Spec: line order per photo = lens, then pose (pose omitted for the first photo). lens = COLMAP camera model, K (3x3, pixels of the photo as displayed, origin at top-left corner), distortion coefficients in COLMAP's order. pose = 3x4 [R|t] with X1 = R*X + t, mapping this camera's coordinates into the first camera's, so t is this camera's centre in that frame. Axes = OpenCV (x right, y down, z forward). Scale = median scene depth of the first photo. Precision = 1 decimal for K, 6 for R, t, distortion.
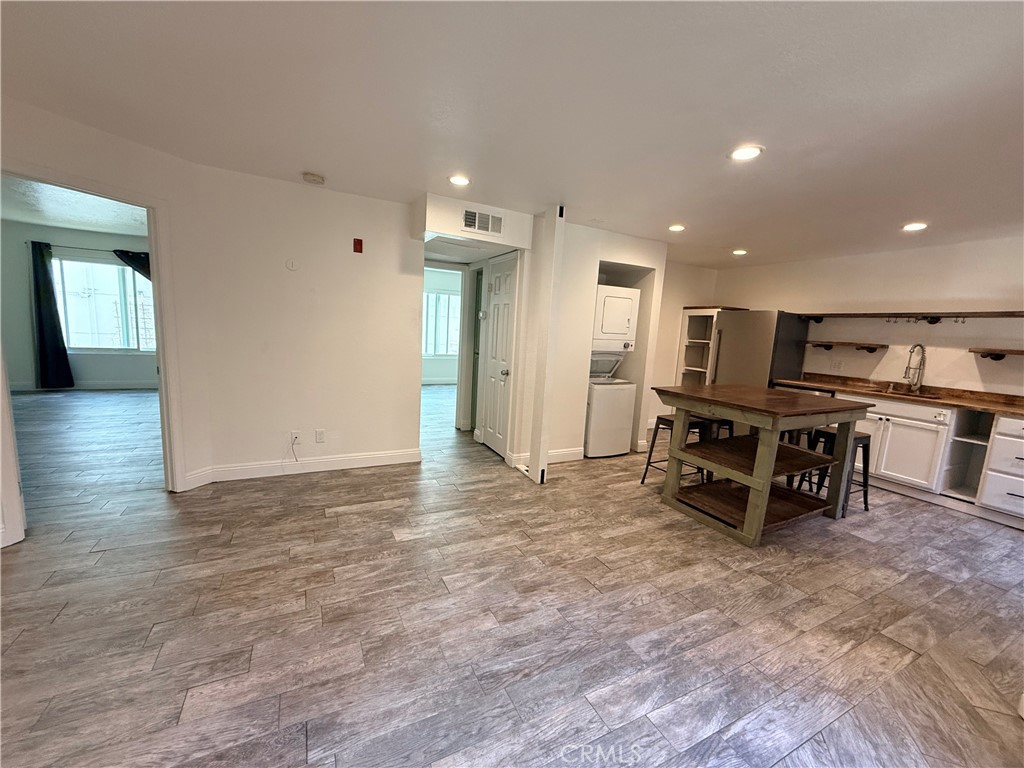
lens RADIAL K [[407.4, 0, 509.2], [0, 407.4, 384.3], [0, 0, 1]] dist [-0.001016, 0.000184]
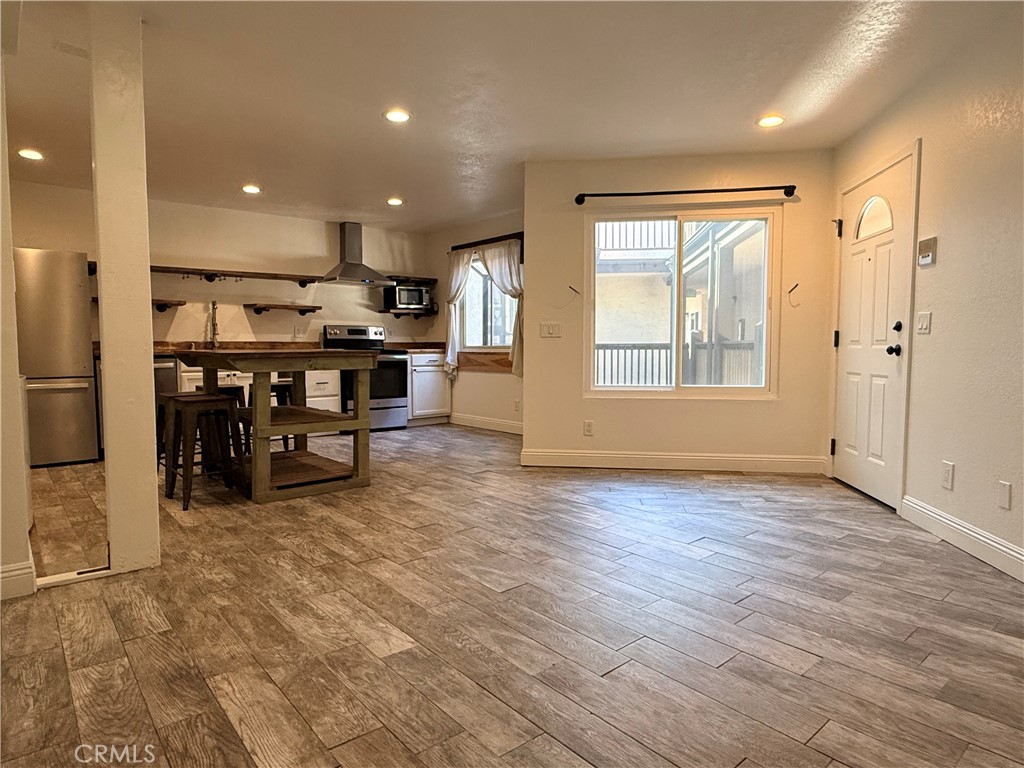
lens RADIAL K [[602.8, 0, 510.1], [0, 602.8, 385.5], [0, 0, 1]] dist [-0.000948, 0.001493]
pose [[-0.236332, -0.119054, 0.964351, -0.980460], [0.123987, 0.980658, 0.151453, -0.041606], [-0.963729, 0.155360, -0.217000, 0.974467]]
